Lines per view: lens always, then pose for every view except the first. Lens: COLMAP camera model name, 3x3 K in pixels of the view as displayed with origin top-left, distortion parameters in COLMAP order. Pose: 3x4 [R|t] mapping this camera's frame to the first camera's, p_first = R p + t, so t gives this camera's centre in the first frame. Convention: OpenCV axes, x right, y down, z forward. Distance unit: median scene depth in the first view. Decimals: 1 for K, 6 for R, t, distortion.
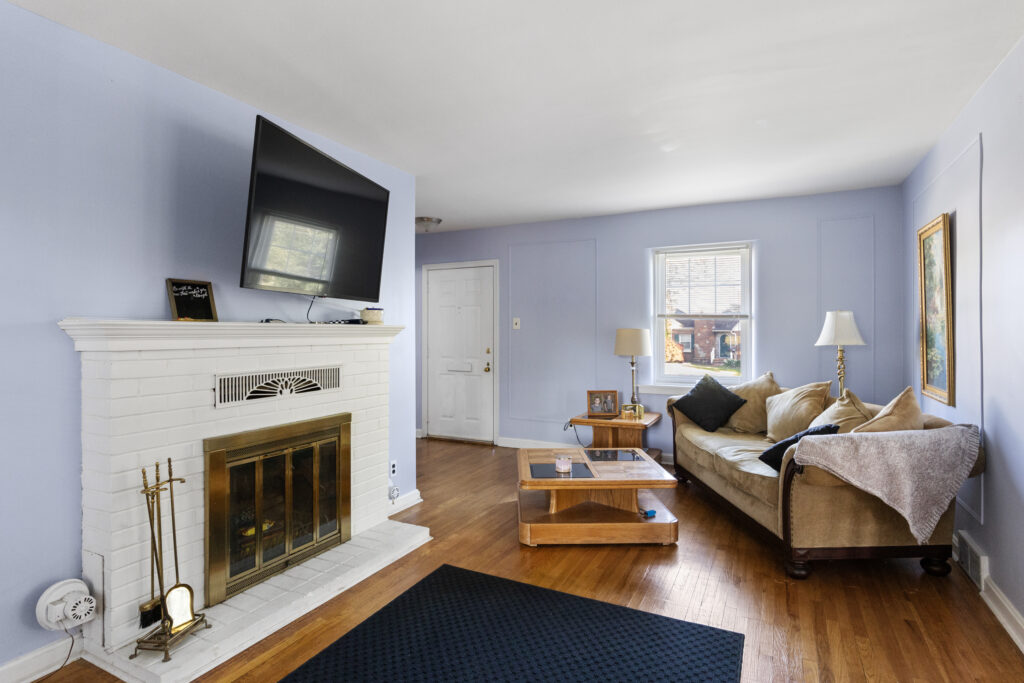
lens RADIAL K [[536.5, 0, 513.3], [0, 536.5, 334.6], [0, 0, 1]] dist [-0.012789, 0.001545]
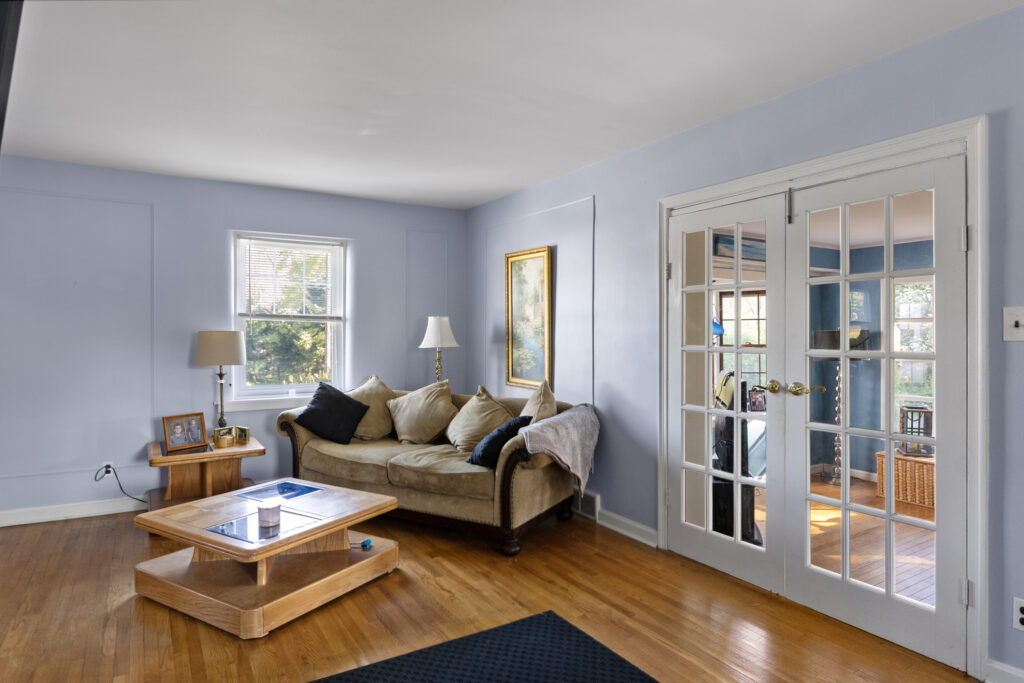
lens RADIAL K [[594.6, 0, 511.7], [0, 594.6, 336.8], [0, 0, 1]] dist [-0.025688, 0.003095]
pose [[0.510006, -0.004802, 0.860157, -0.487278], [-0.000039, 0.999984, 0.005606, -0.011382], [-0.860171, -0.002893, 0.509998, 0.324177]]
